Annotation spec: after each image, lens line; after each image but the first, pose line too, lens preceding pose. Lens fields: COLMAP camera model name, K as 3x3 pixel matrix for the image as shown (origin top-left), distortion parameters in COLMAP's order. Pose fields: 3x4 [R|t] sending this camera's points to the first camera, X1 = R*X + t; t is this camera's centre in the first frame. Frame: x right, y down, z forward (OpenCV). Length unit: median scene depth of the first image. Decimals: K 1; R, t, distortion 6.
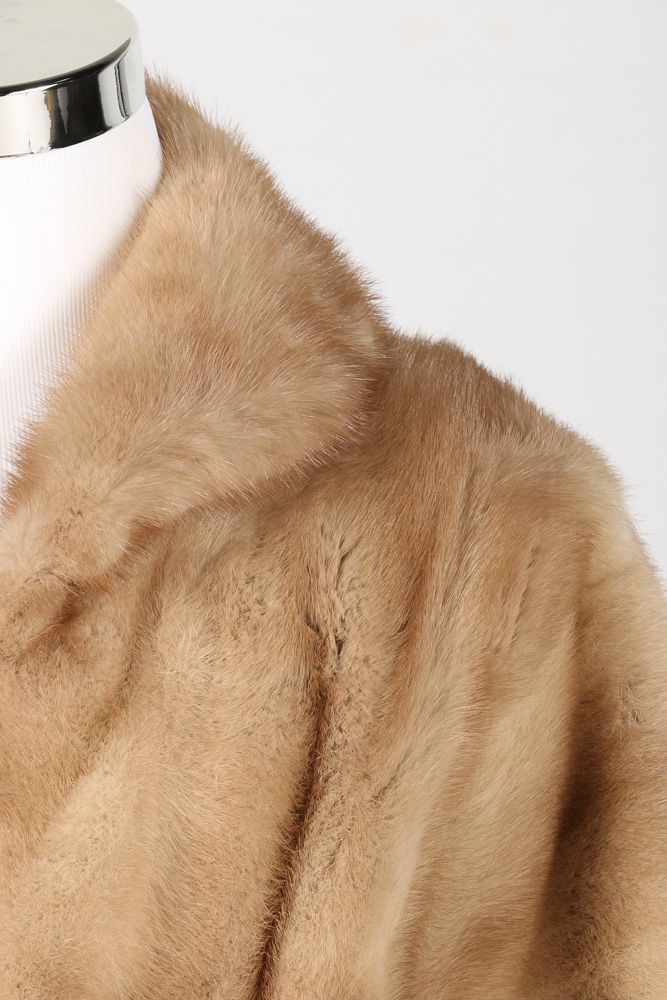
lens RADIAL K [[3871.1, 0, 333.5], [0, 3871.1, 500.0], [0, 0, 1]] dist [0.728710, -0.612516]
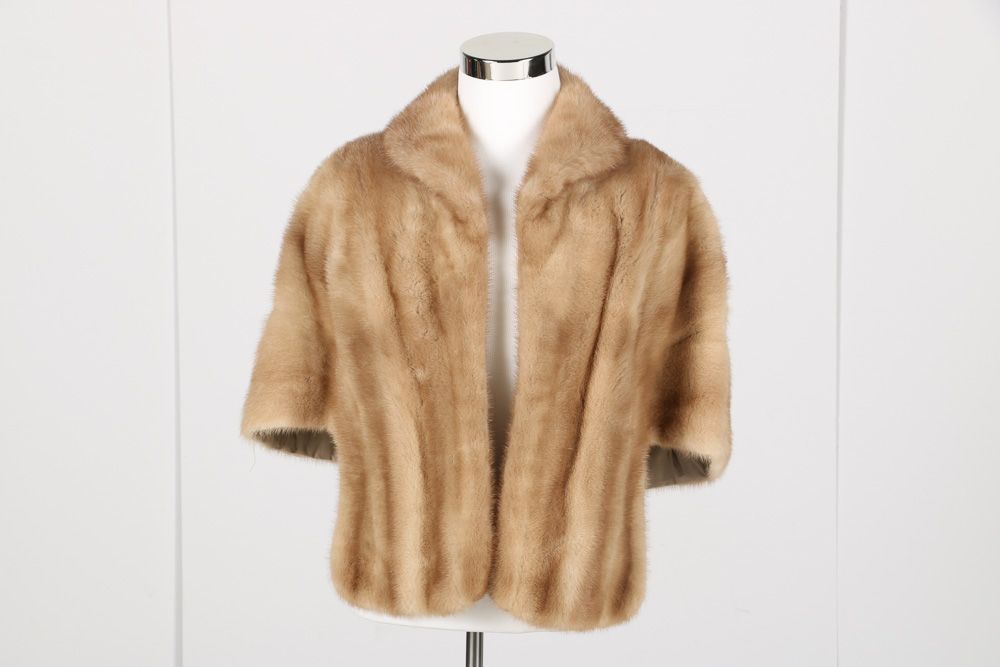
lens RADIAL K [[3092.2, 0, 500.0], [0, 3092.2, 333.5], [0, 0, 1]] dist [1.020797, 0.037637]
pose [[0.997402, -0.009412, 0.071415, -0.298625], [0.015145, 0.996666, -0.080172, 0.351432], [-0.070423, 0.081045, 0.994219, -1.683219]]
